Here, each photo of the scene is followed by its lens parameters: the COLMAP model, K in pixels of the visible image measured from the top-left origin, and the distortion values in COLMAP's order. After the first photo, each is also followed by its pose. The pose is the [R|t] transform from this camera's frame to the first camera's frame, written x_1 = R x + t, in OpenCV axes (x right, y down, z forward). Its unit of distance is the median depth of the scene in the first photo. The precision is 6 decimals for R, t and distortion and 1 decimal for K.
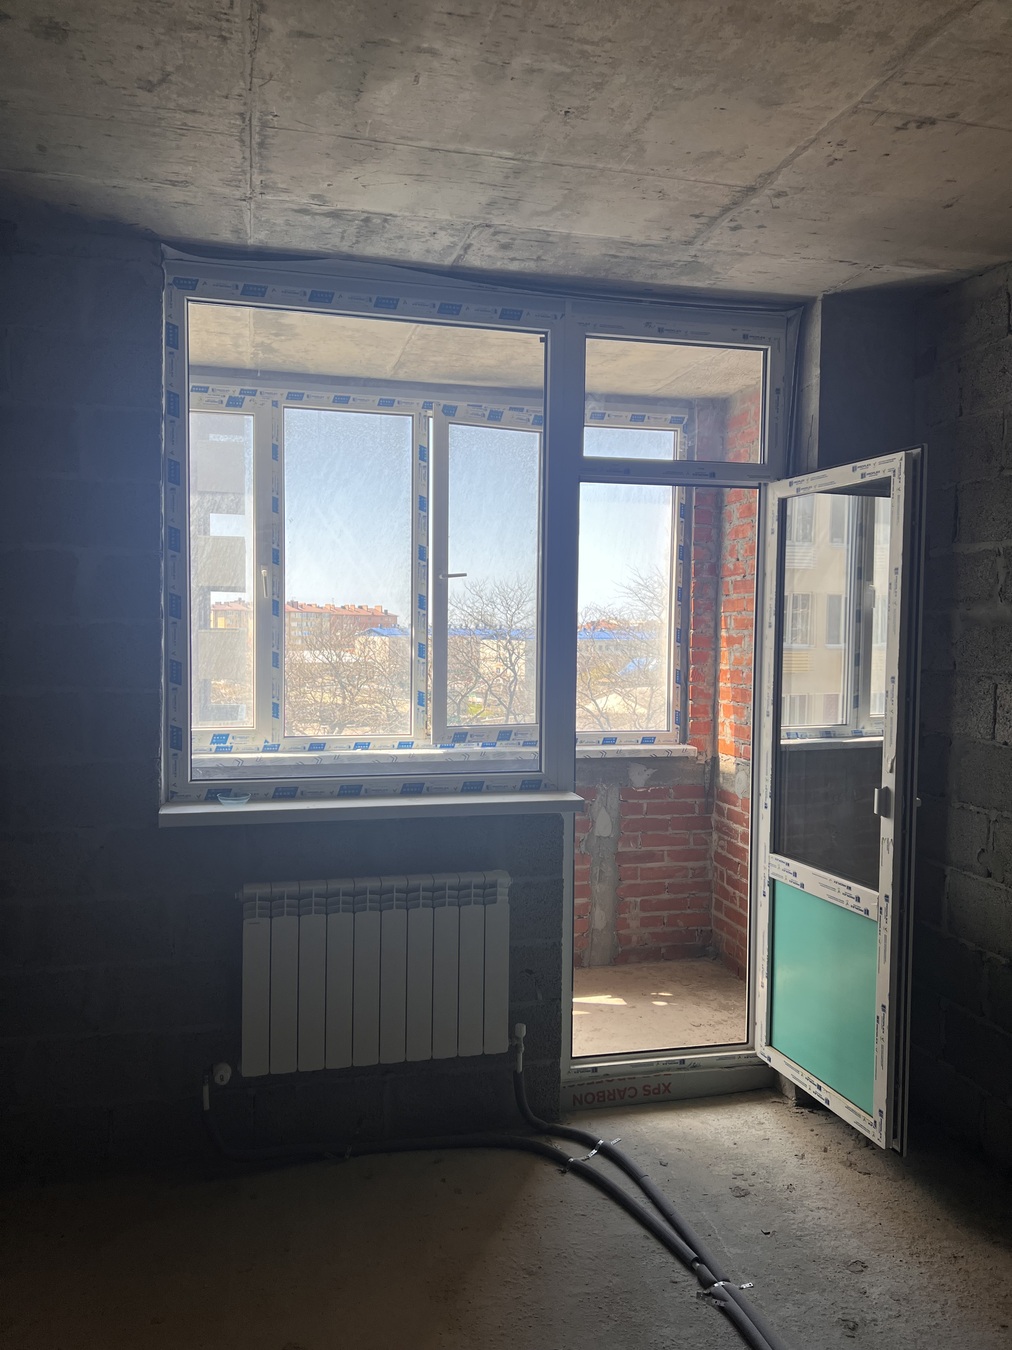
lens RADIAL K [[1052.8, 0, 506.0], [0, 1052.8, 675.0], [0, 0, 1]] dist [0.087069, -0.002793]
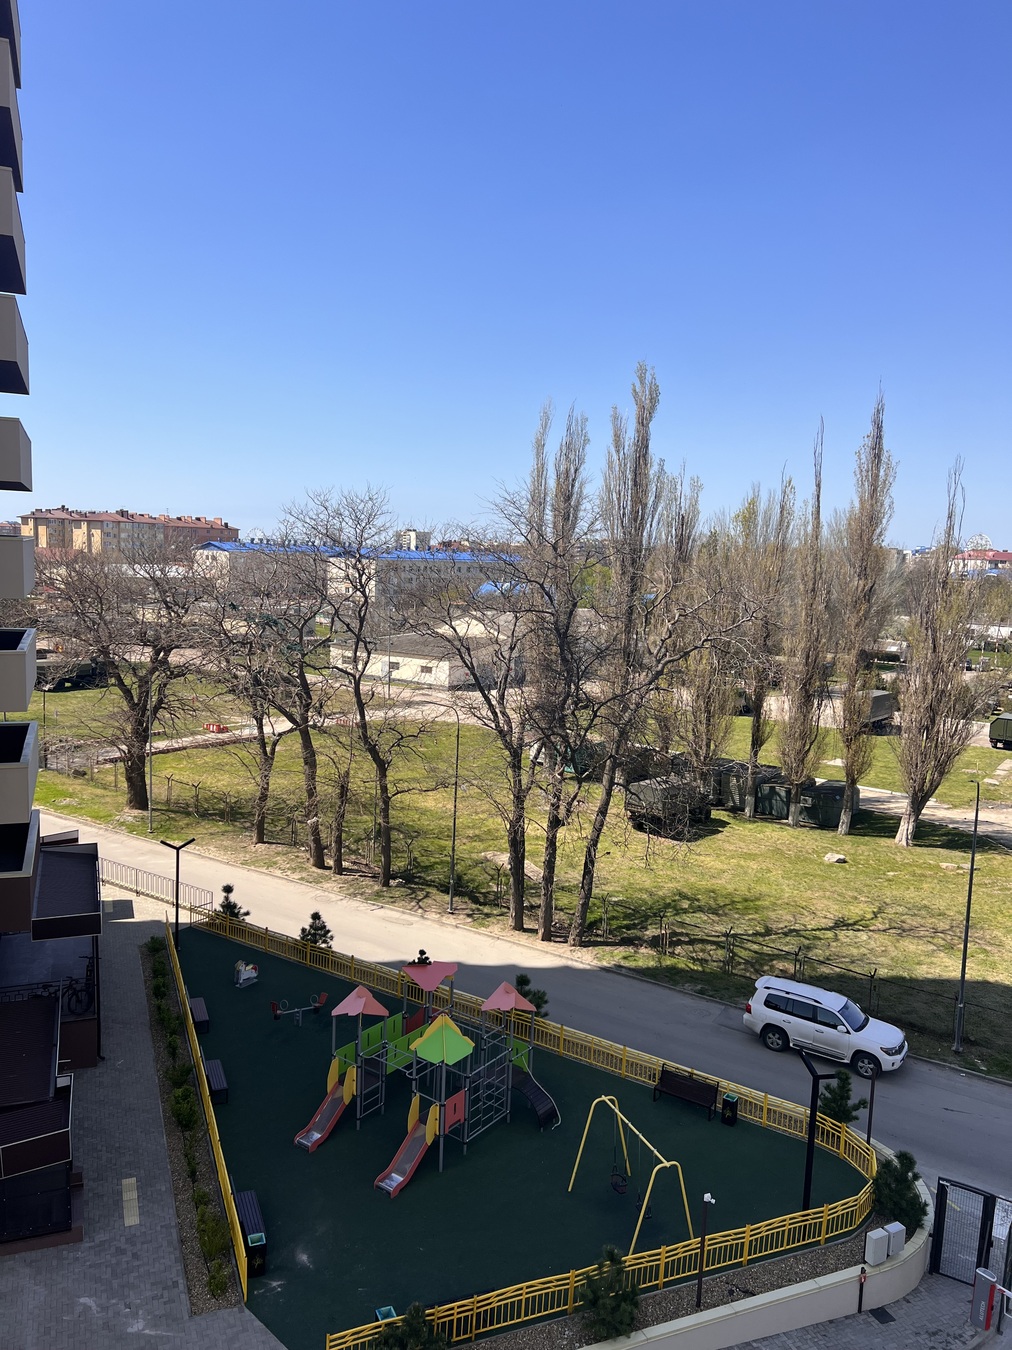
lens RADIAL K [[1052.8, 0, 506.0], [0, 1052.8, 675.0], [0, 0, 1]] dist [0.087069, -0.002793]
pose [[0.989854, 0.007438, 0.141893, 0.000210], [-0.018038, 0.997127, 0.073565, -0.002910], [-0.140938, -0.075378, 0.987145, 0.093104]]
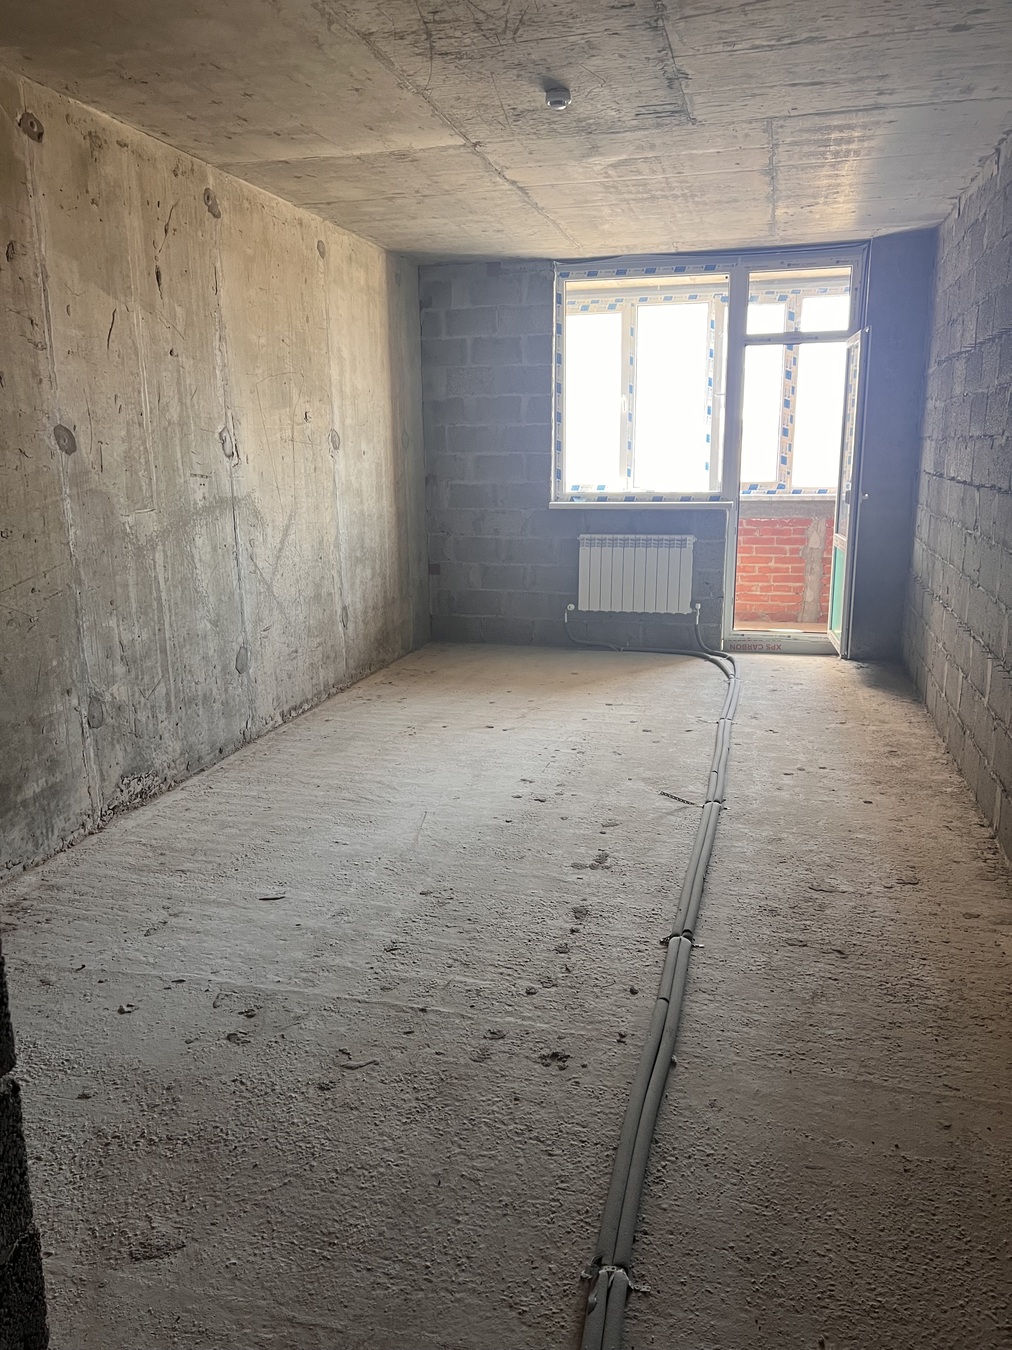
lens RADIAL K [[1052.8, 0, 506.0], [0, 1052.8, 675.0], [0, 0, 1]] dist [0.087069, -0.002793]
pose [[0.882240, 0.080573, -0.463854, 0.579313], [-0.002847, 0.986142, 0.165880, 0.088962], [0.470791, -0.145026, 0.870243, -0.951787]]
